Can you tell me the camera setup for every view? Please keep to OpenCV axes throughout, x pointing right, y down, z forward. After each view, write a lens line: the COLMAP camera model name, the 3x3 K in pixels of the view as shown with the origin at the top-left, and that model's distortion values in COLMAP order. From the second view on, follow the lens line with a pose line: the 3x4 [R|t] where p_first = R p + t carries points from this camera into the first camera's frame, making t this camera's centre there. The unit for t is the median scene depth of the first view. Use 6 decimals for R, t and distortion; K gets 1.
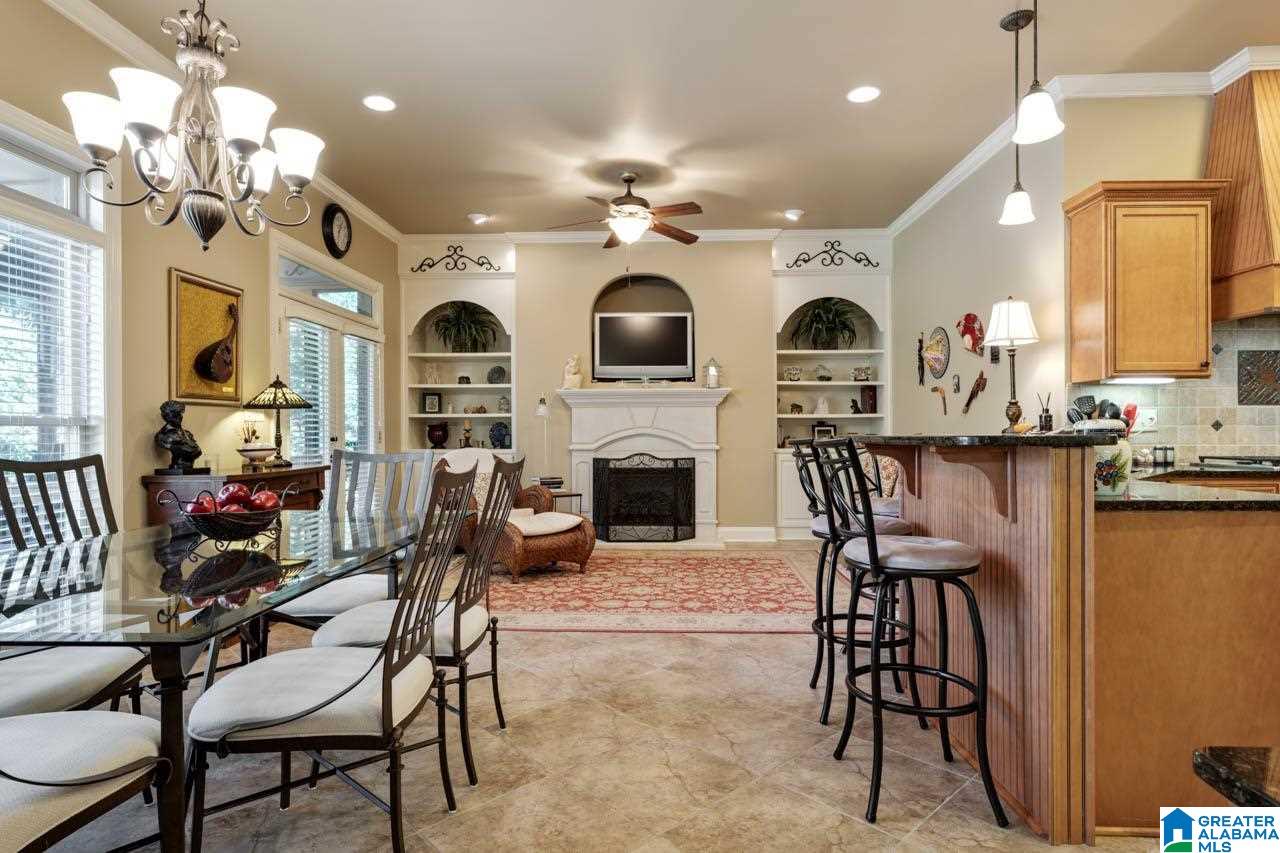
lens RADIAL K [[686.7, 0, 639.3], [0, 686.7, 431.4], [0, 0, 1]] dist [0.002559, -0.000555]
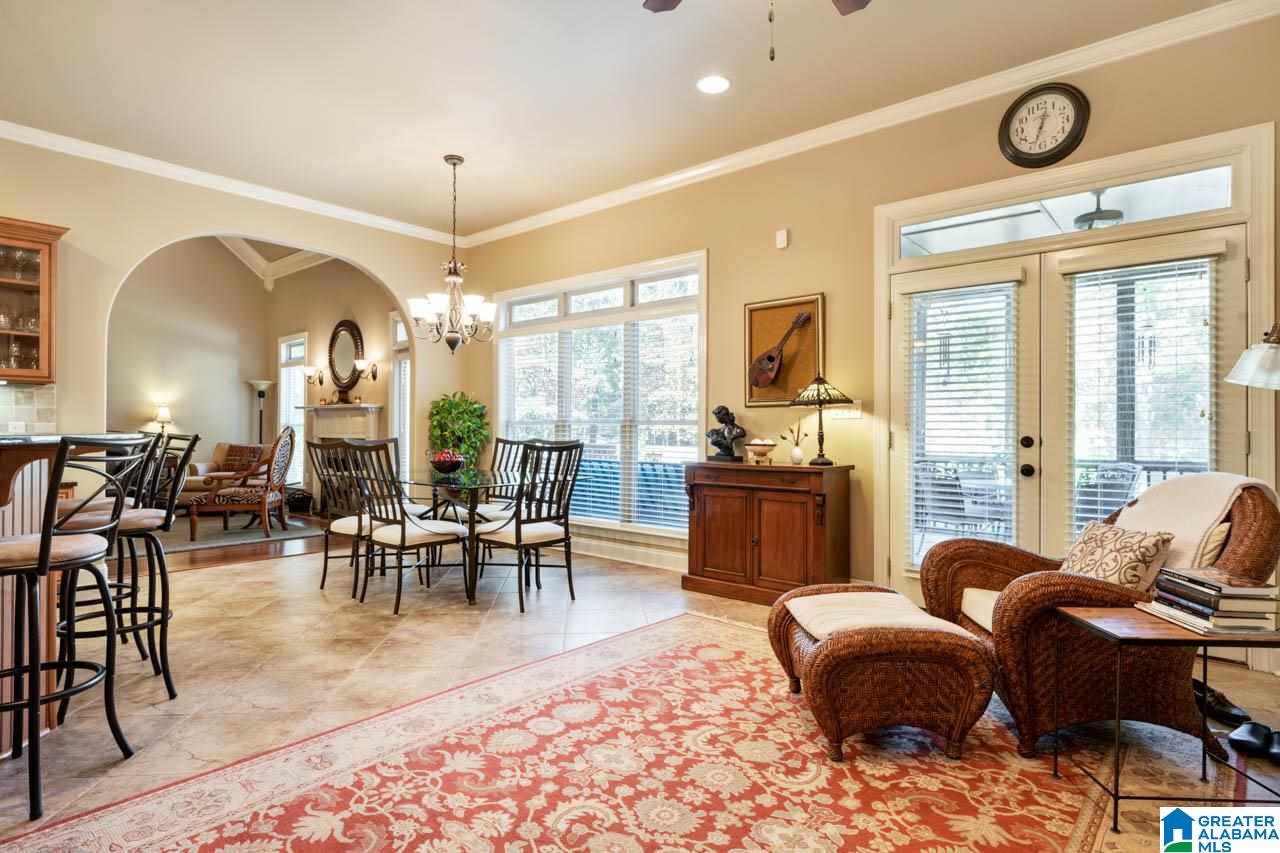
lens RADIAL K [[686.7, 0, 638.0], [0, 686.7, 426.7], [0, 0, 1]] dist [0.002559, -0.000555]
pose [[-0.630654, -0.003440, -0.776057, 0.401777], [0.000092, 0.999990, -0.004508, 0.002398], [0.776064, -0.002914, -0.630647, 1.438323]]
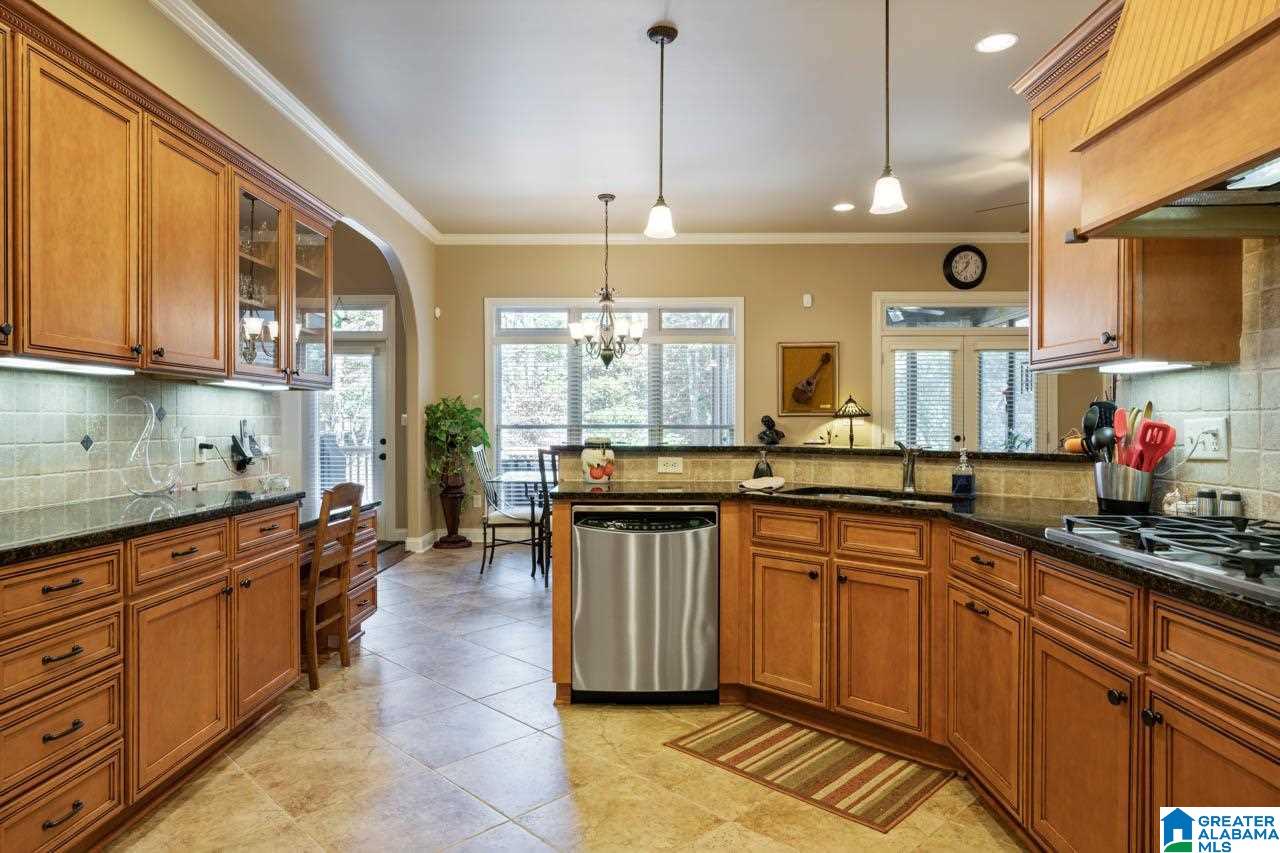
lens RADIAL K [[778.4, 0, 634.9], [0, 778.4, 424.9], [0, 0, 1]] dist [0.006346, 0.000915]
pose [[0.021814, 0.008124, -0.999729, 1.193903], [0.003363, 0.999961, 0.008199, -0.030992], [0.999756, -0.003541, 0.021786, 0.495116]]
